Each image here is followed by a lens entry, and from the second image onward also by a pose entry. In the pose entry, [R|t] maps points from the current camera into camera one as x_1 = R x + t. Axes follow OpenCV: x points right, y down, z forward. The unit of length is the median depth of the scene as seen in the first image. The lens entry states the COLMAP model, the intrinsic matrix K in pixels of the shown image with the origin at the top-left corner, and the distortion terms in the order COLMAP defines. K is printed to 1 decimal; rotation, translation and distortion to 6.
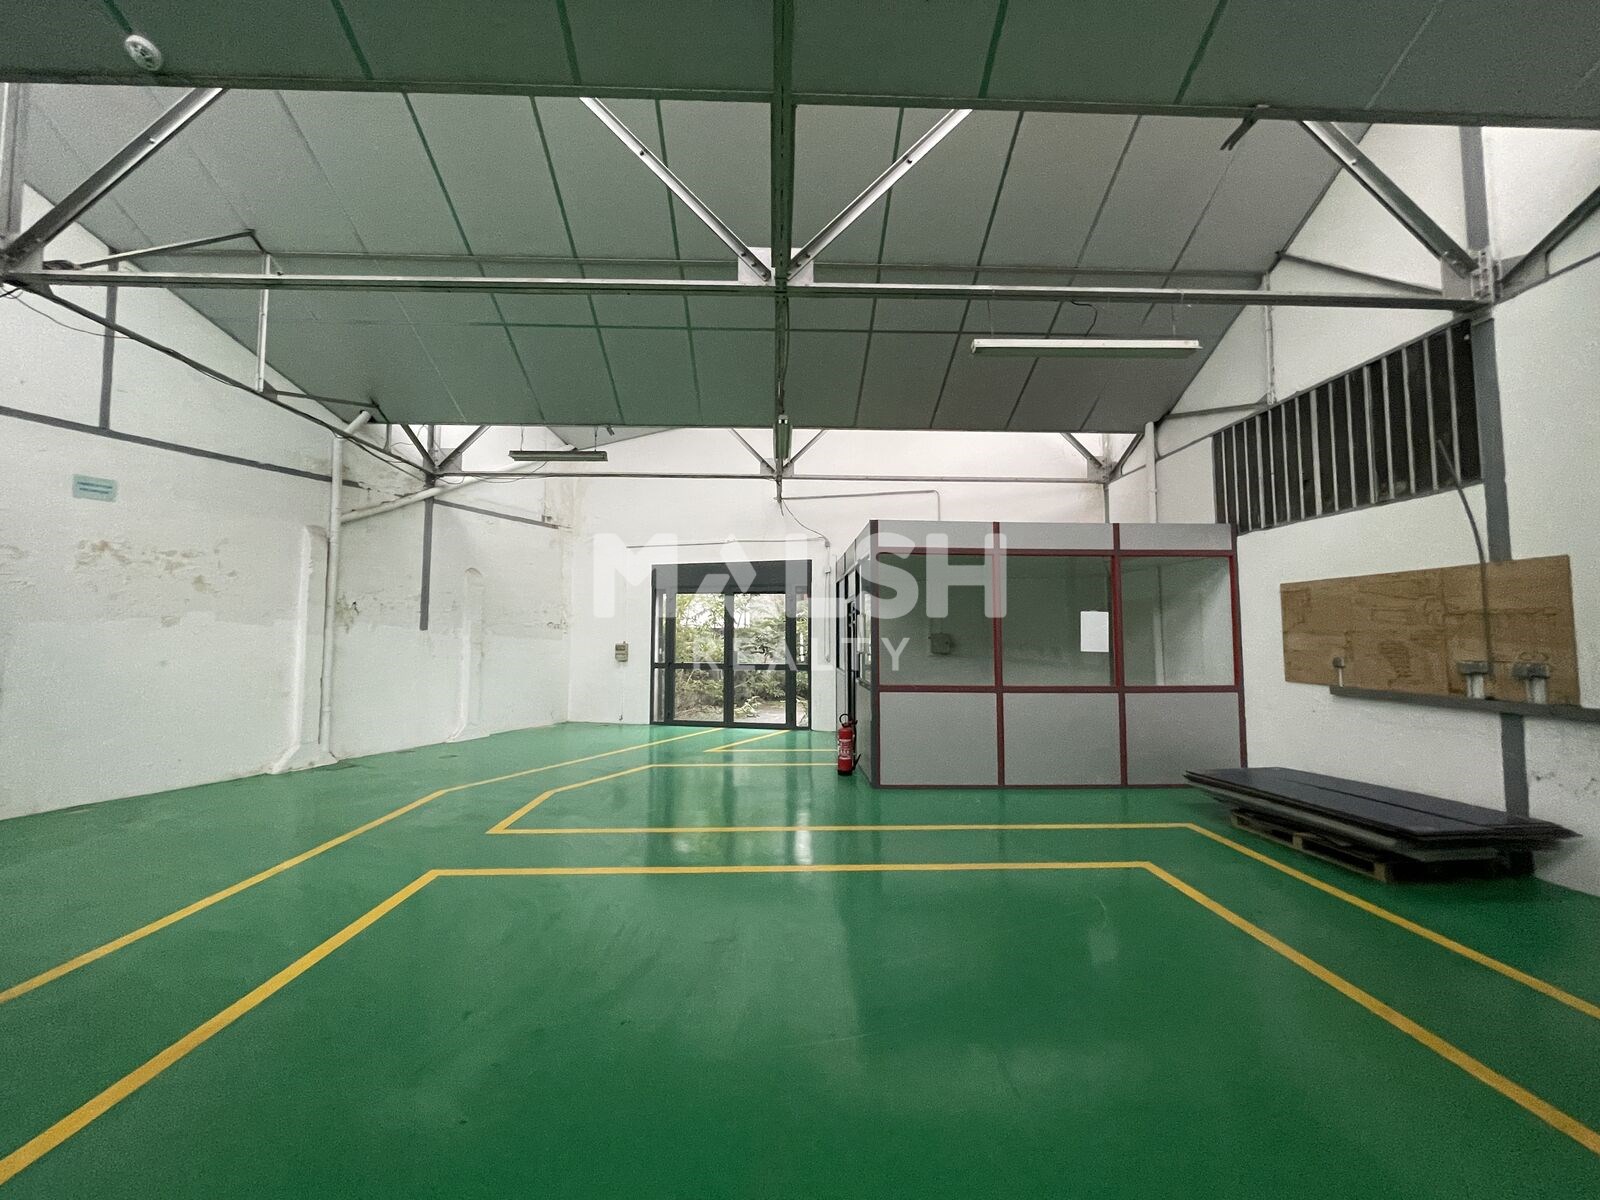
lens RADIAL K [[644.5, 0, 797.5], [0, 644.5, 599.0], [0, 0, 1]] dist [-0.000674, -0.000361]
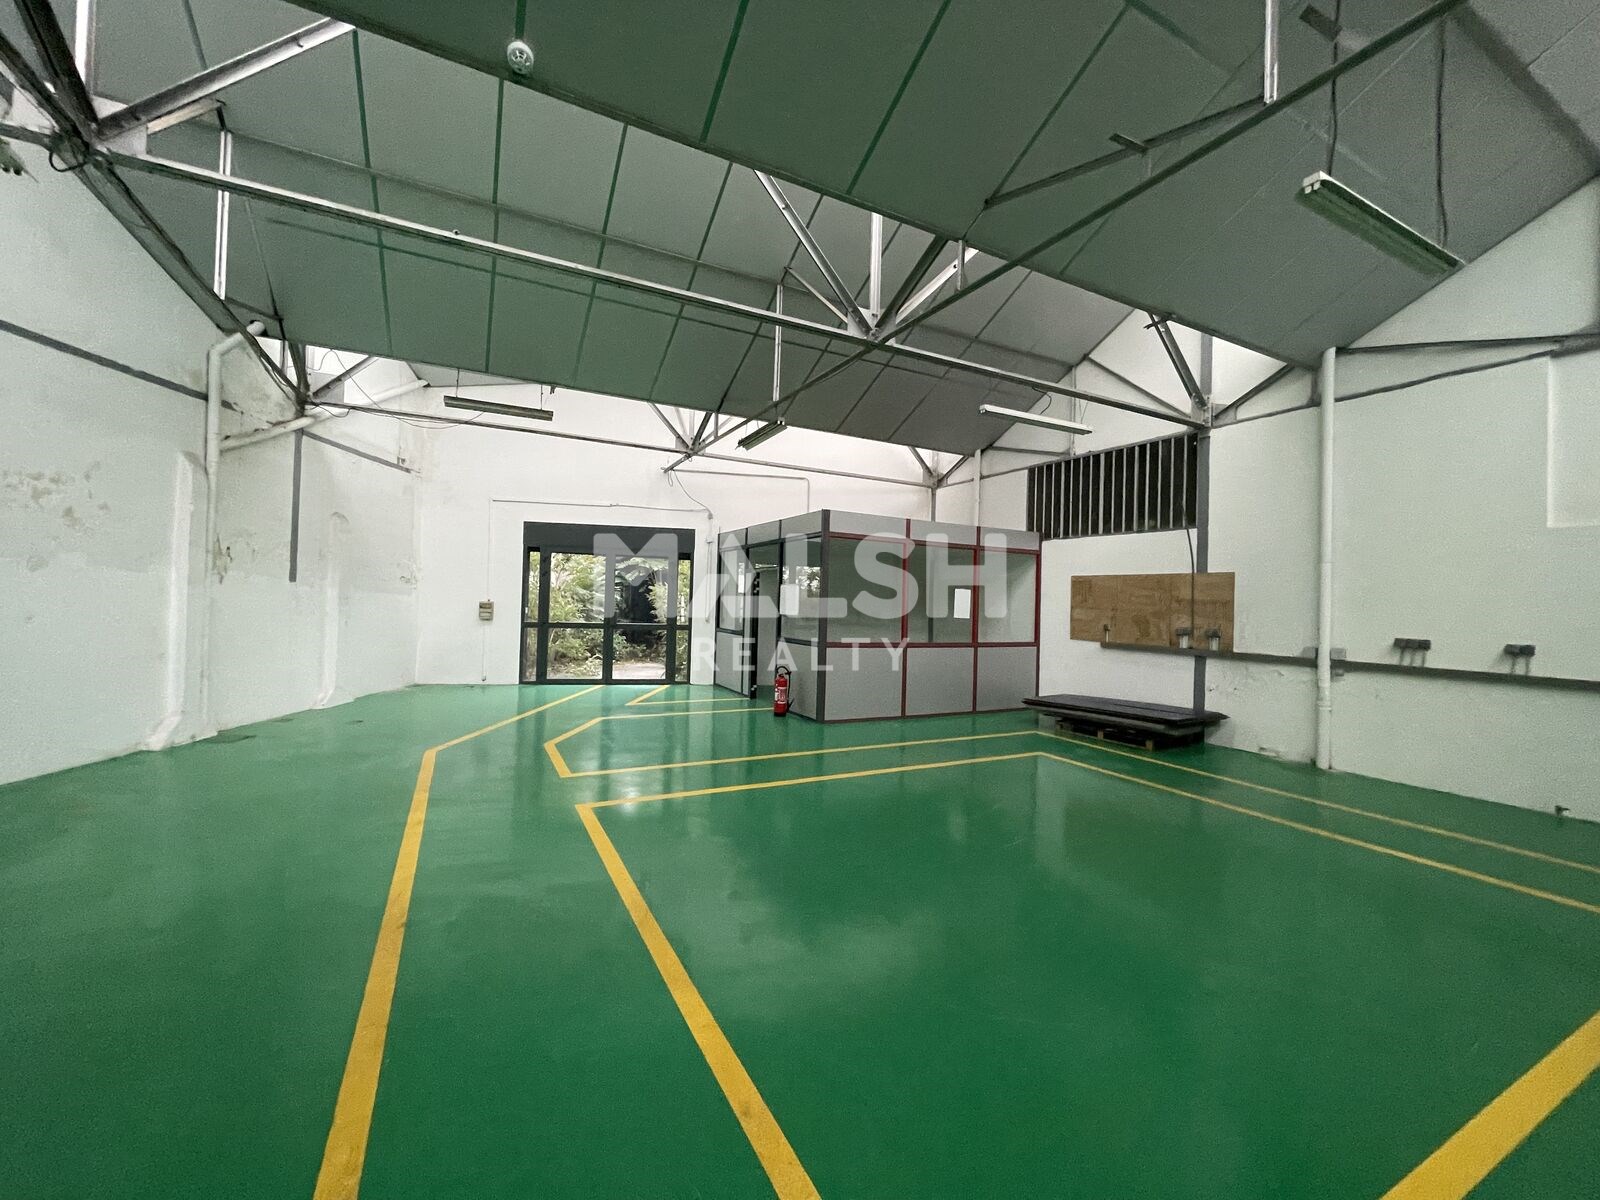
lens RADIAL K [[644.5, 0, 797.3], [0, 644.5, 598.1], [0, 0, 1]] dist [-0.000674, -0.000361]
pose [[0.903670, 0.027021, 0.427377, -0.420423], [-0.052234, 0.997510, 0.047379, -0.008262], [-0.425033, -0.065139, 0.902831, -0.093852]]
